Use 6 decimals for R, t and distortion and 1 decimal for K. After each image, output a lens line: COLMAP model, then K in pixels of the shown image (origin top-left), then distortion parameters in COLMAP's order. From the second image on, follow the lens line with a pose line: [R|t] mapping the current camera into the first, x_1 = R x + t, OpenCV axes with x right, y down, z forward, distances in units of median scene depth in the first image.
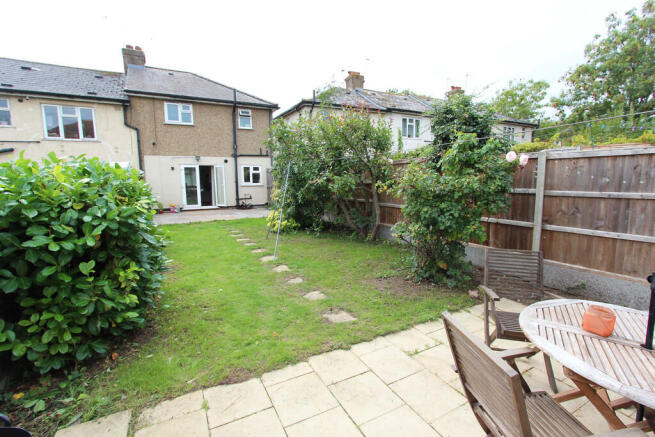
lens RADIAL K [[302.0, 0, 330.4], [0, 302.0, 214.9], [0, 0, 1]] dist [-0.021414, 0.000759]
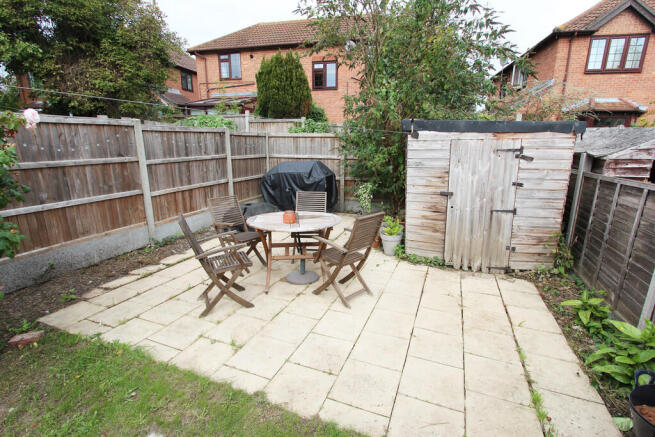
lens RADIAL K [[302.0, 0, 331.9], [0, 302.0, 217.8], [0, 0, 1]] dist [-0.021414, 0.000759]
pose [[-0.635657, -0.176349, 0.751560, -0.399080], [0.100701, 0.946298, 0.307214, -0.109269], [-0.765376, 0.270965, -0.583762, 0.935423]]
